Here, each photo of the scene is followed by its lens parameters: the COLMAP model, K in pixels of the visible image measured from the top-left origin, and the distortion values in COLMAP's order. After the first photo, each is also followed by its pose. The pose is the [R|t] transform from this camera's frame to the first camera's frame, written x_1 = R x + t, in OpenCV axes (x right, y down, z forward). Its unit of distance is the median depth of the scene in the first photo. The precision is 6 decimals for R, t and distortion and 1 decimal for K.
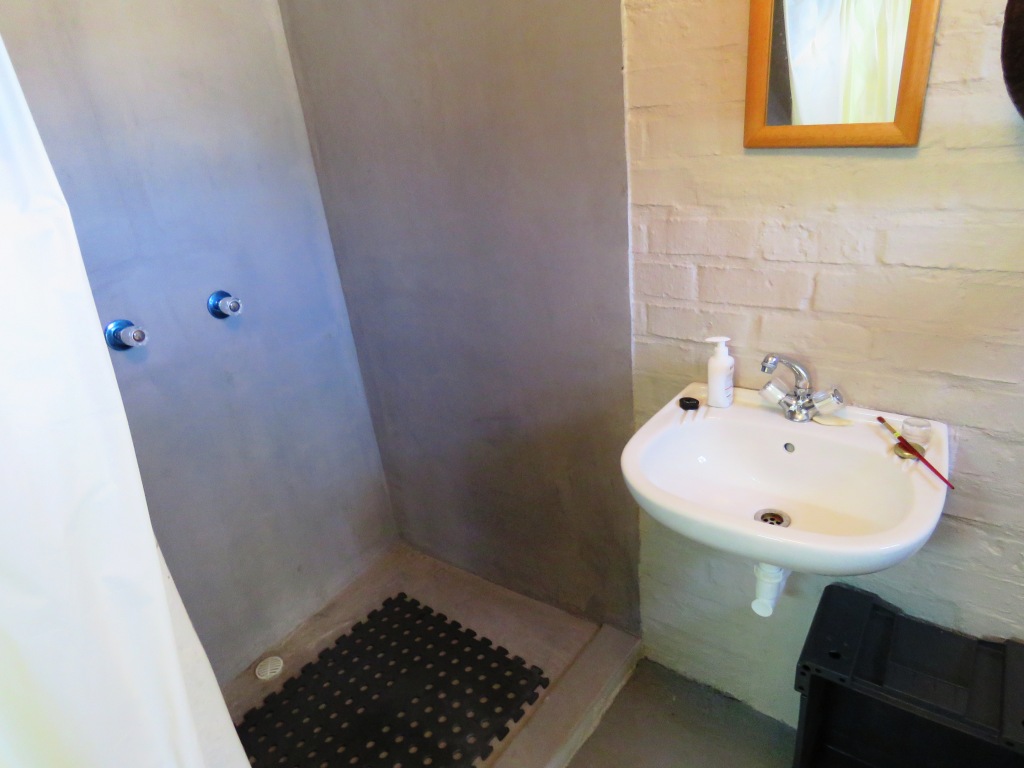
lens RADIAL K [[658.0, 0, 512.0], [0, 658.0, 384.0], [0, 0, 1]] dist [-0.002073, 0.001771]
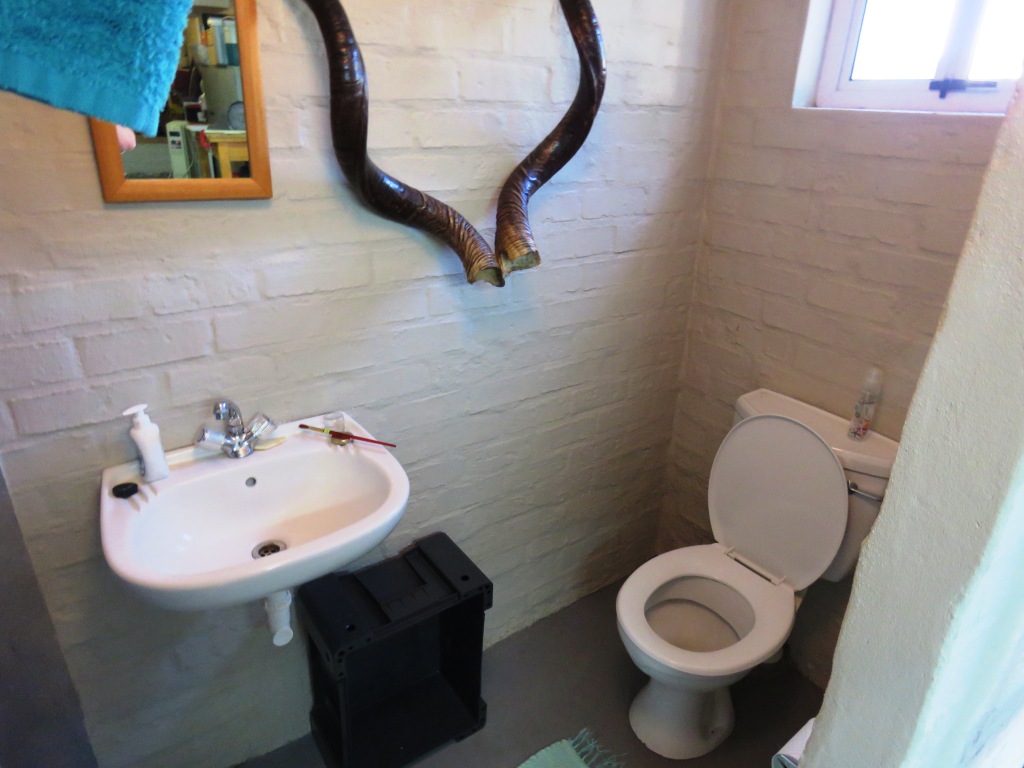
lens RADIAL K [[658.0, 0, 512.0], [0, 658.0, 384.0], [0, 0, 1]] dist [-0.002073, 0.001771]
pose [[0.316010, -0.267146, 0.910368, -0.358604], [0.333905, 0.929466, 0.156844, -0.073716], [-0.888057, 0.254412, 0.382922, 0.197389]]
